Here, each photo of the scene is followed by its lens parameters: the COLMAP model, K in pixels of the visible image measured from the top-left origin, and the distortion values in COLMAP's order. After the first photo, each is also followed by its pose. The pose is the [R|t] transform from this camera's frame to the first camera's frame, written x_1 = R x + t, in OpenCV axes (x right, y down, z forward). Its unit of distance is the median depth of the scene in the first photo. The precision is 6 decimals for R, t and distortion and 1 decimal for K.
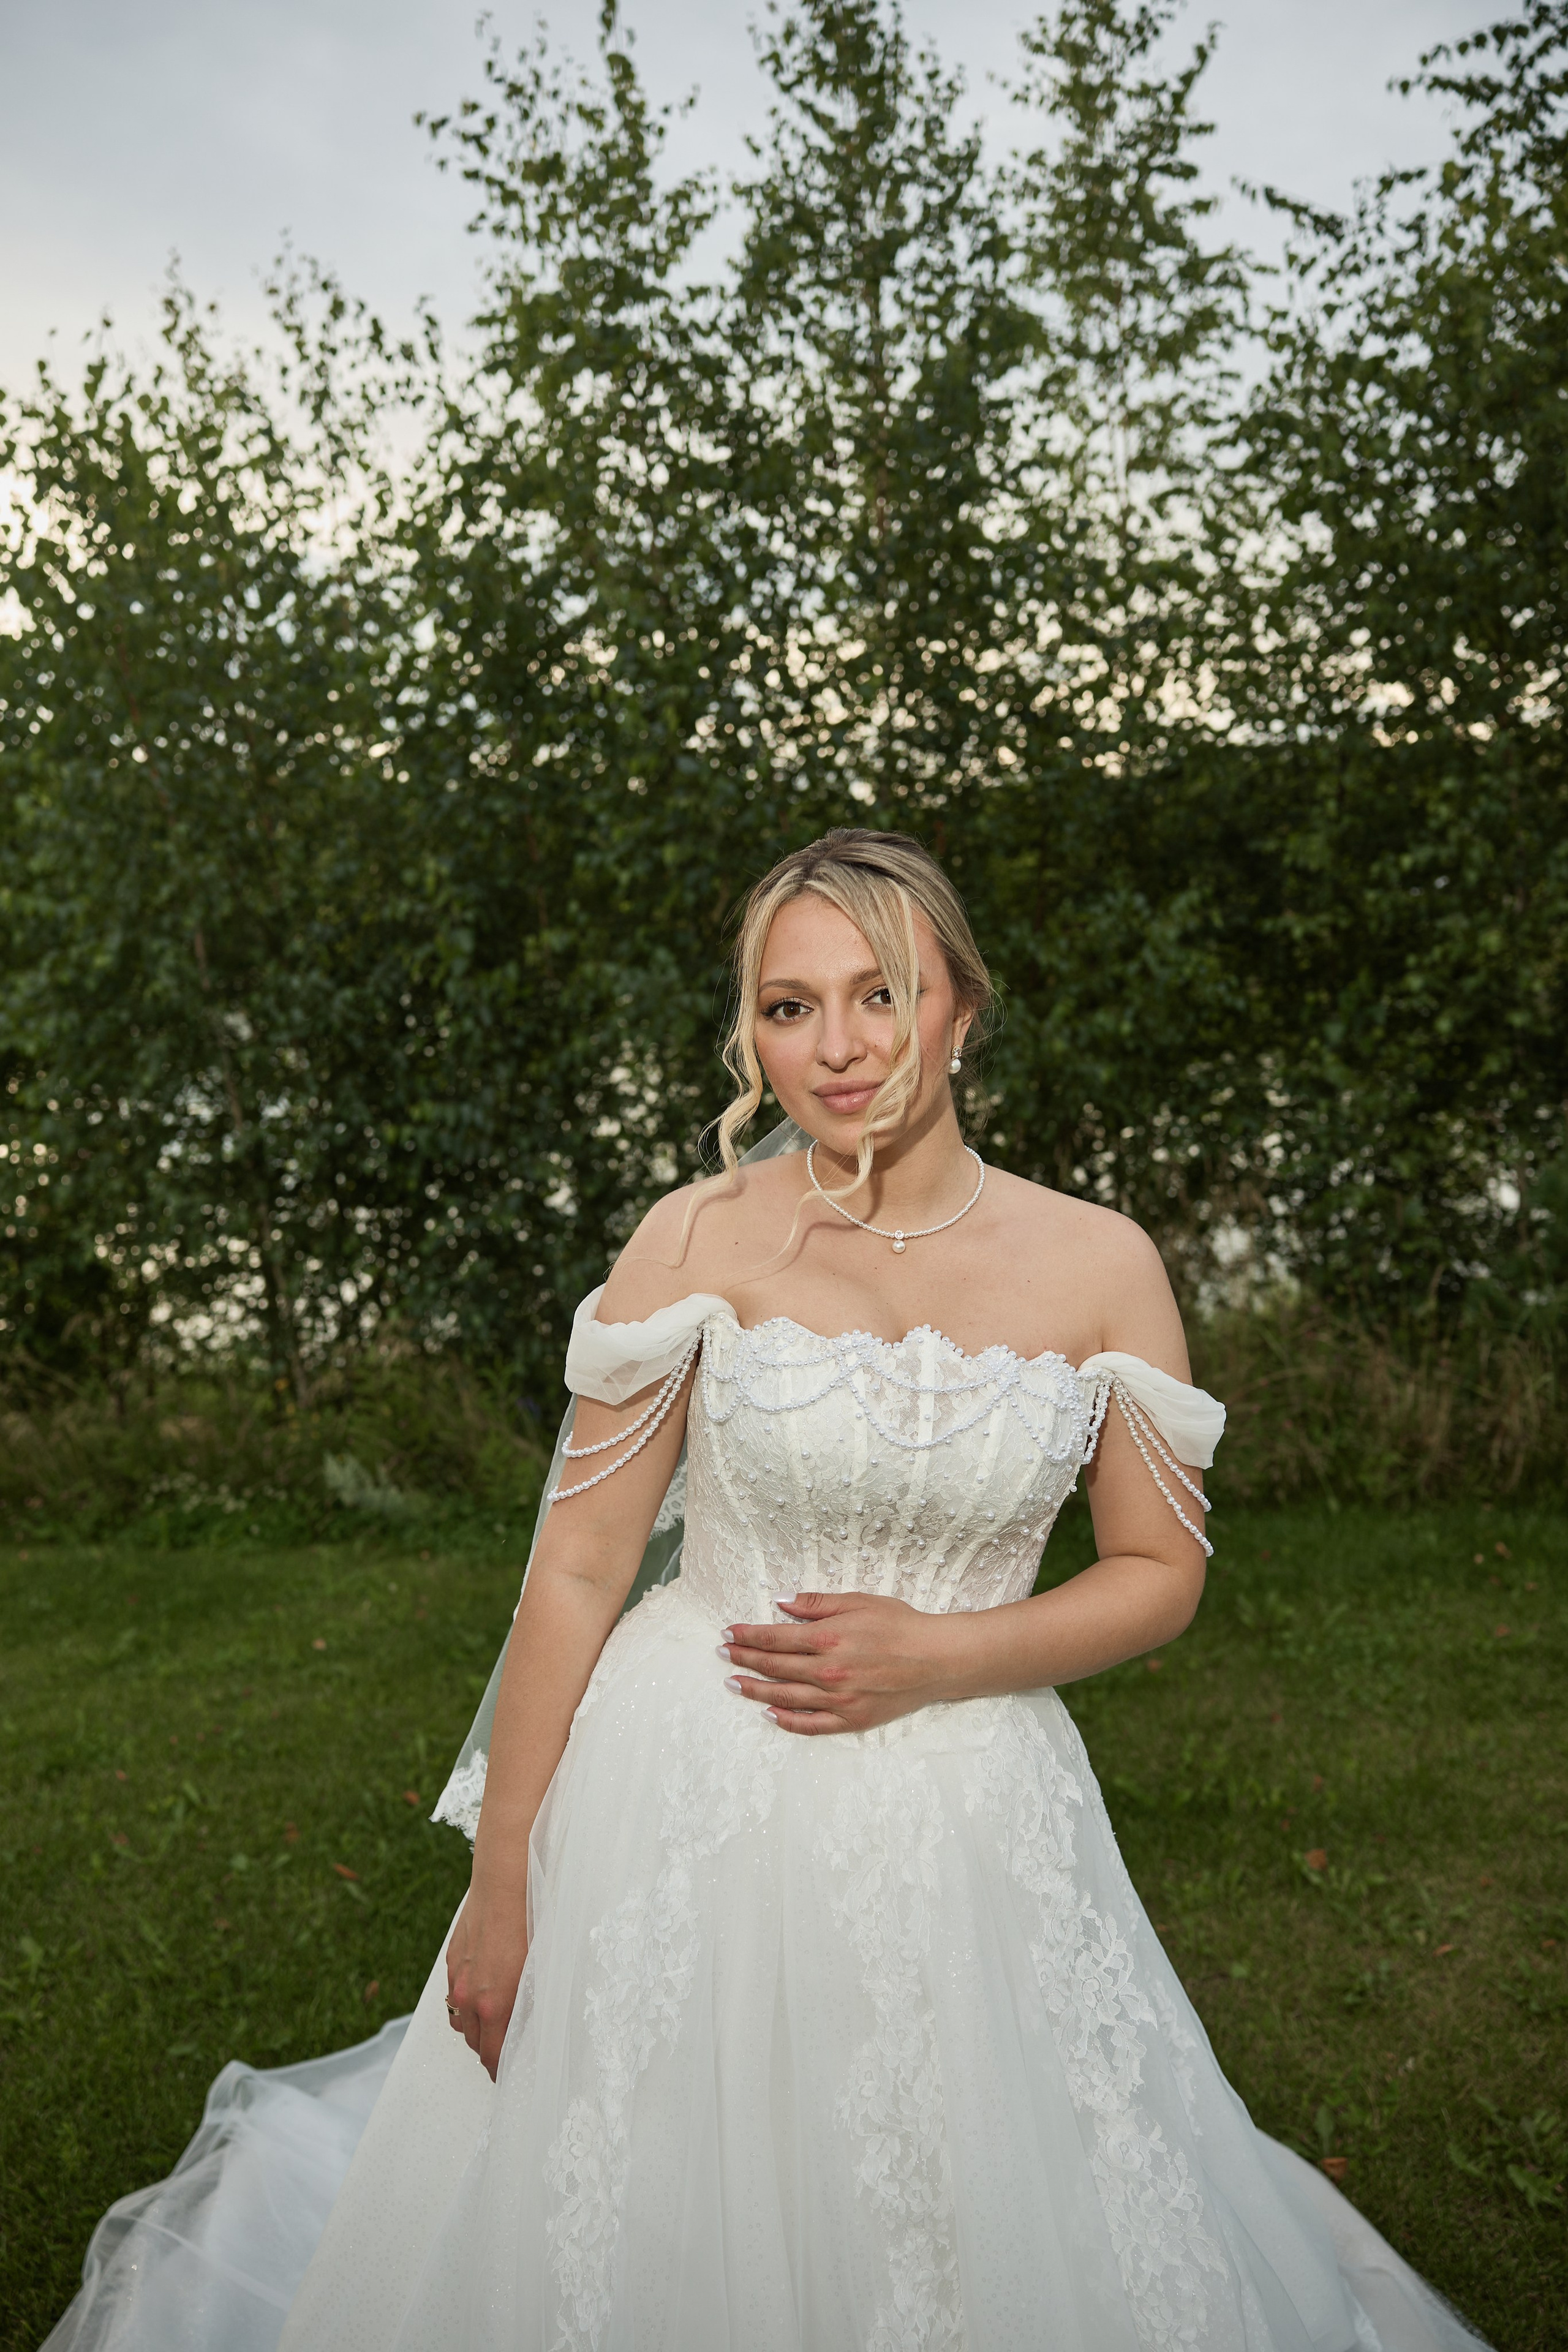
lens RADIAL K [[1670.9, 0, 800.0], [0, 1670.9, 1173.9], [0, 0, 1]] dist [0.048924, -0.004218]
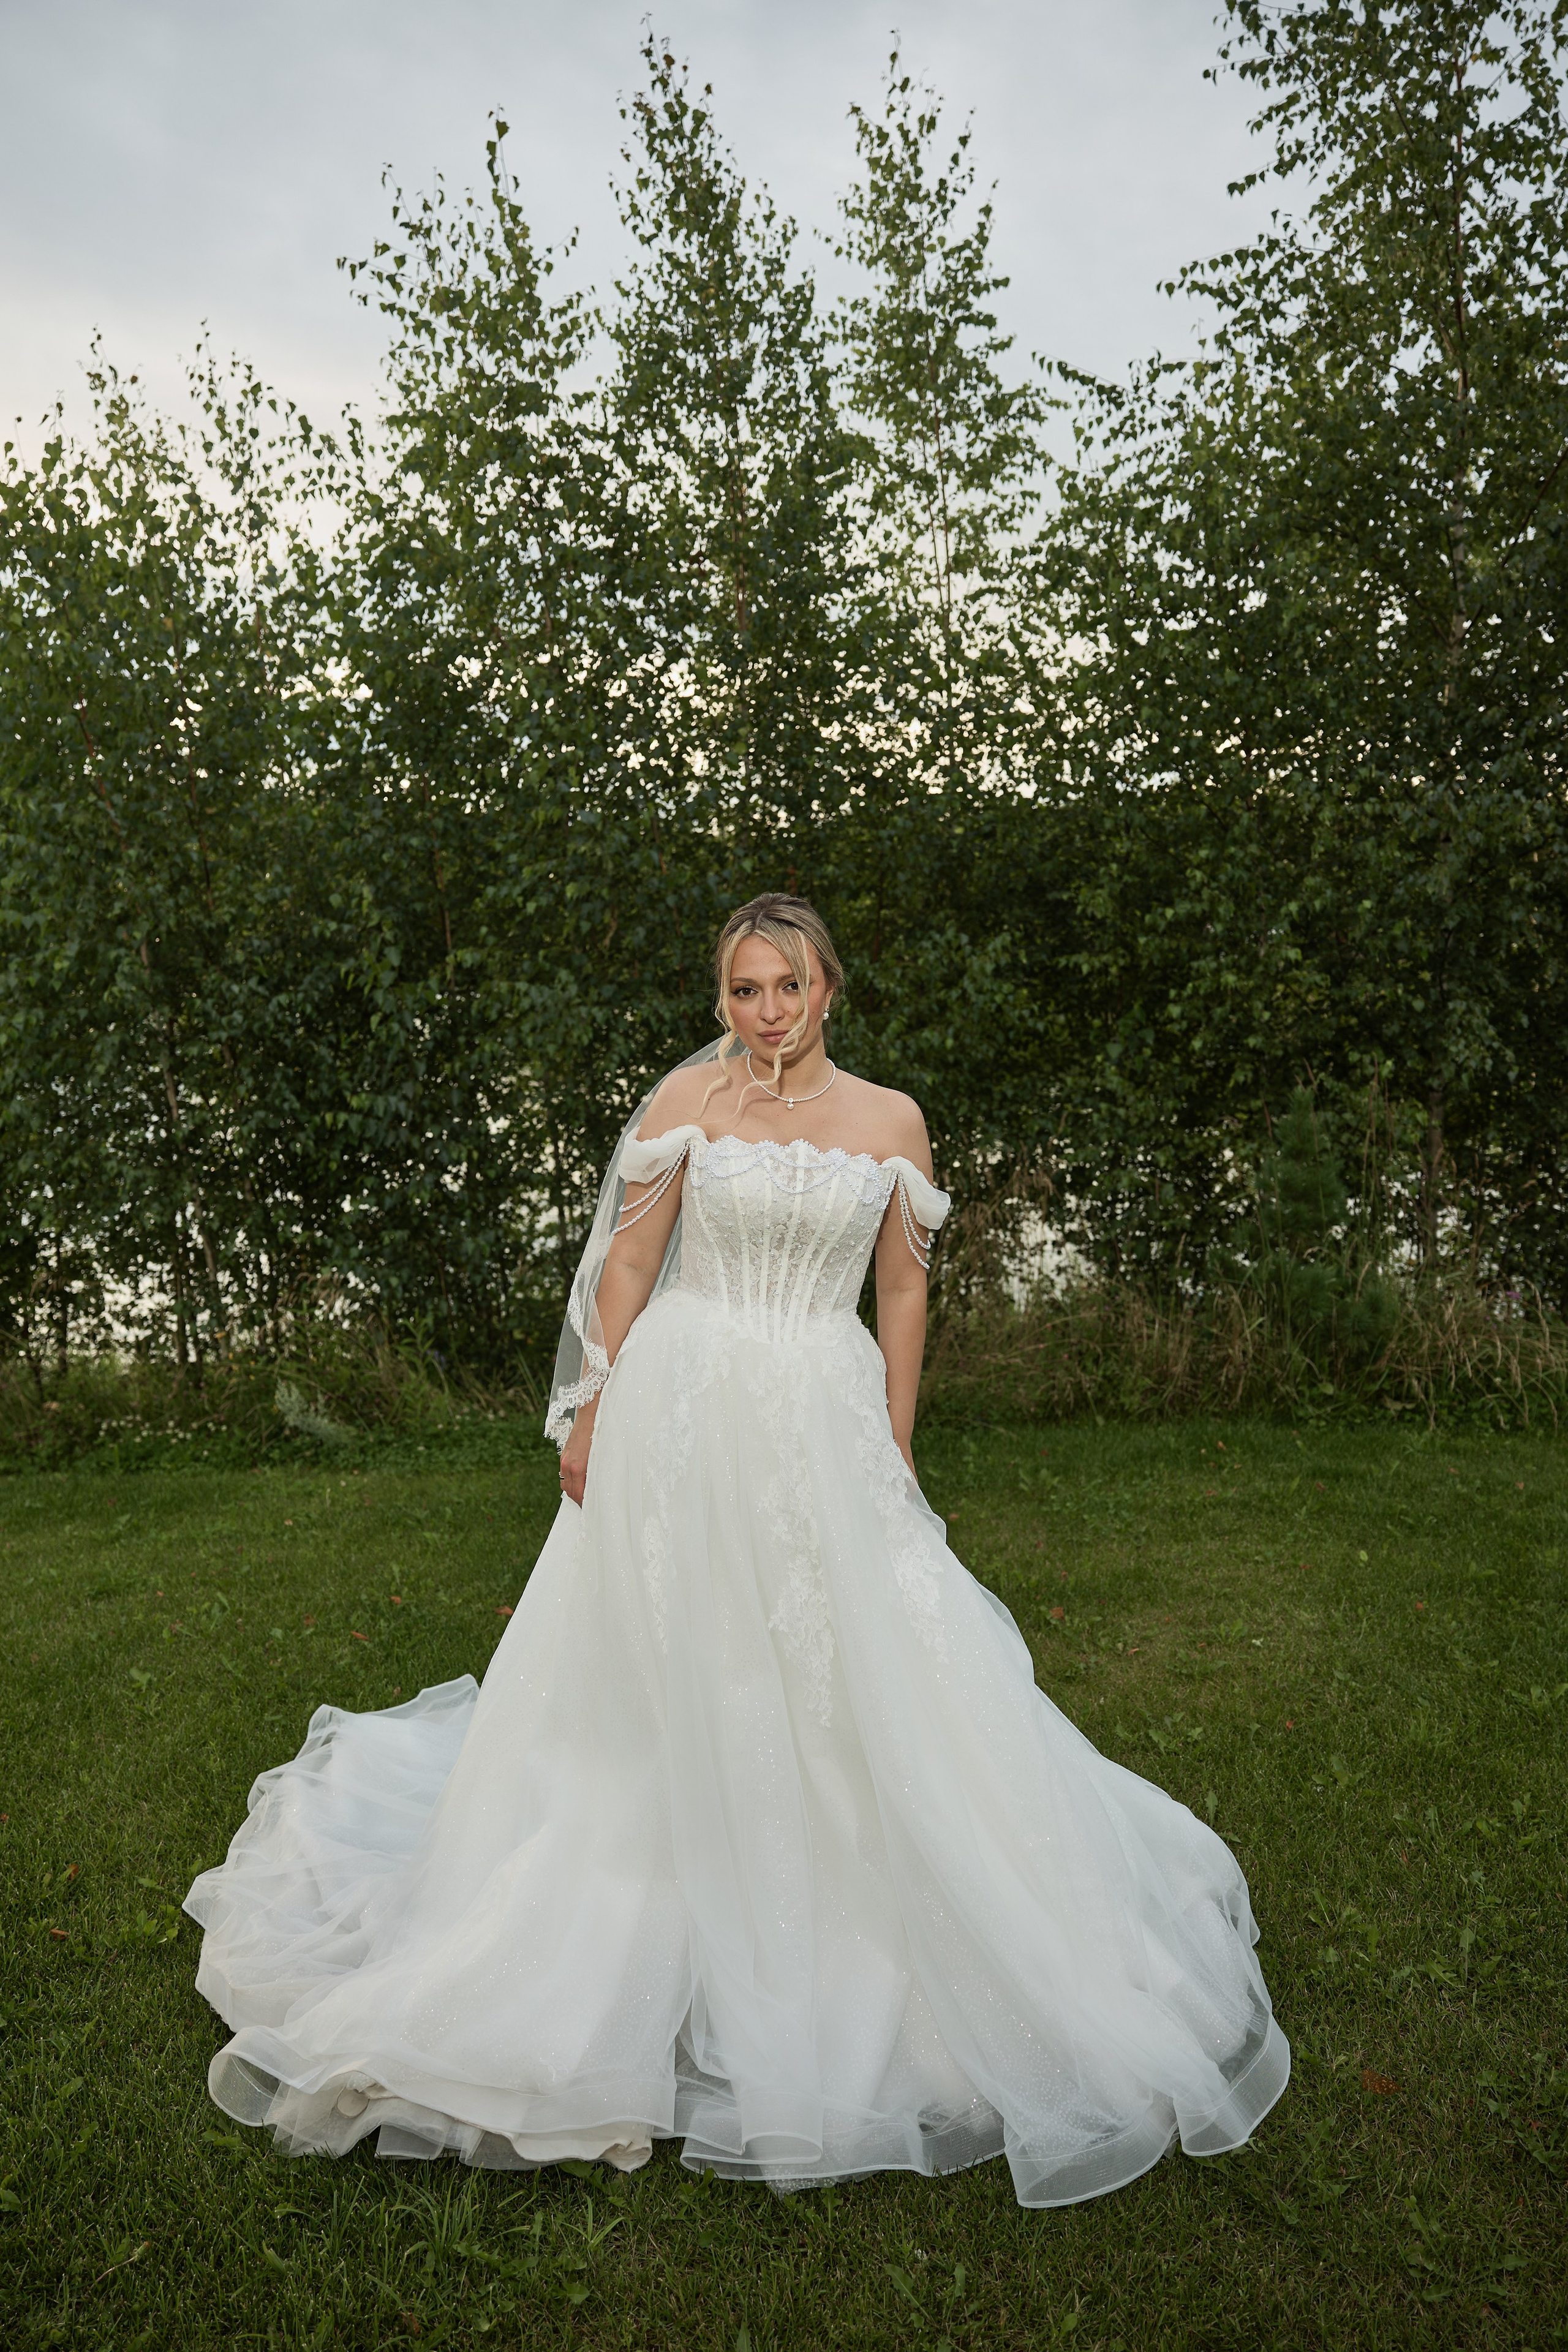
lens RADIAL K [[1670.9, 0, 810.0], [0, 1670.9, 1162.8], [0, 0, 1]] dist [0.048924, -0.004218]
pose [[0.994633, 0.012389, 0.102721, -0.023298], [-0.010079, 0.999685, -0.022978, 0.026569], [-0.102974, 0.021820, 0.994445, -0.175790]]
